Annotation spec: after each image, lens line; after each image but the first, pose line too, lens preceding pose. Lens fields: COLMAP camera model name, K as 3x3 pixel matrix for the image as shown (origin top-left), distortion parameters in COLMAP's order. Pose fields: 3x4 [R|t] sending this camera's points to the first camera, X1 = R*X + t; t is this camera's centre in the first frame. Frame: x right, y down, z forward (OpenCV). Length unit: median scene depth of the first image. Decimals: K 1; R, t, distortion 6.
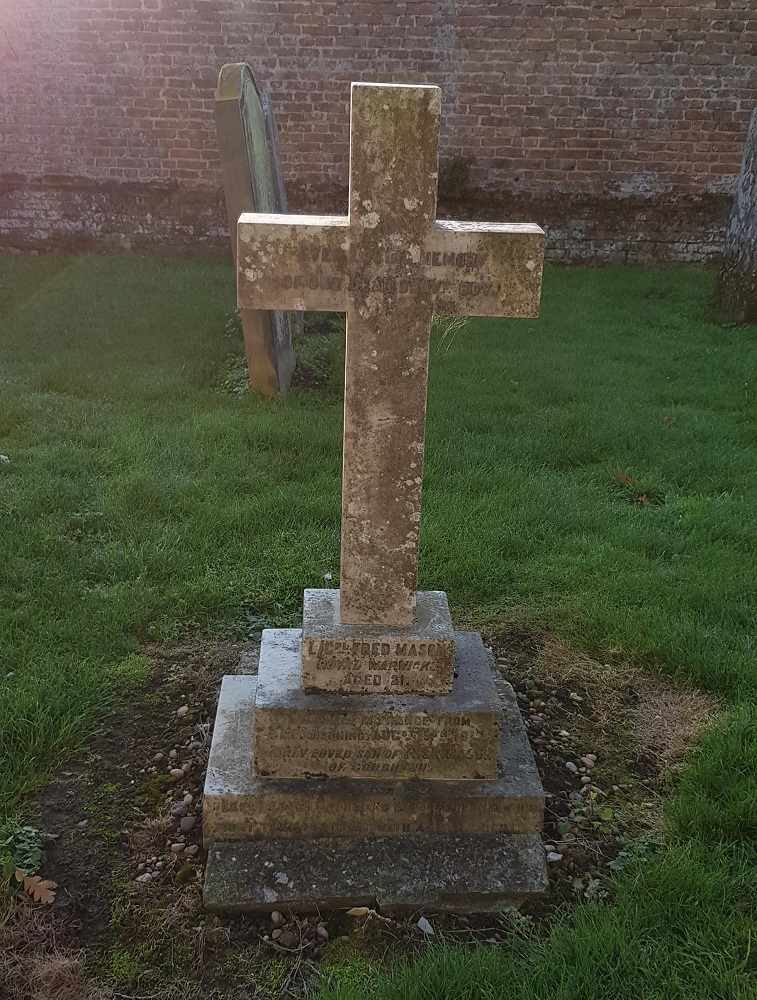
lens RADIAL K [[759.8, 0, 375.4], [0, 759.8, 499.5], [0, 0, 1]] dist [0.002166, -0.001095]
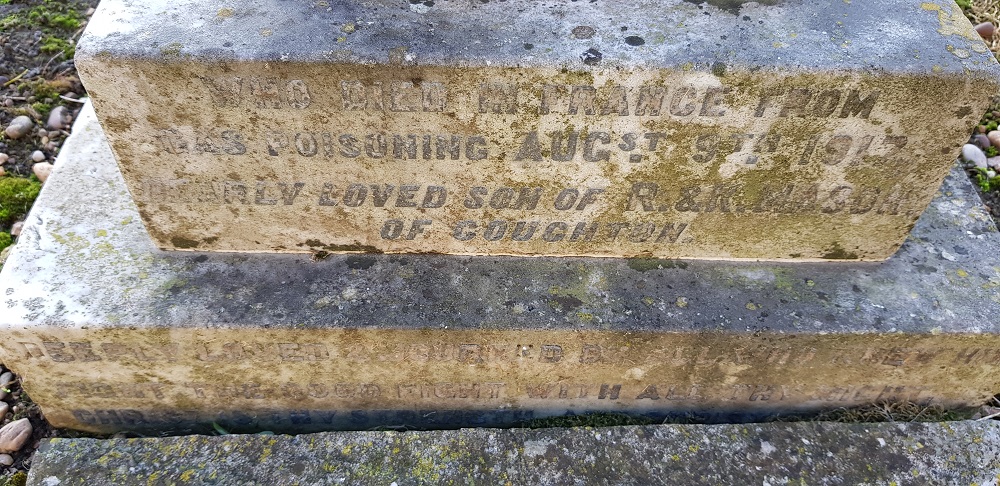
lens RADIAL K [[727.1, 0, 493.9], [0, 727.1, 241.9], [0, 0, 1]] dist [0.027255, -0.015761]
pose [[0.999506, 0.017583, -0.026039, -0.004768], [0.000883, 0.812708, 0.582670, 0.178741], [0.031407, -0.582406, 0.812291, 0.753202]]
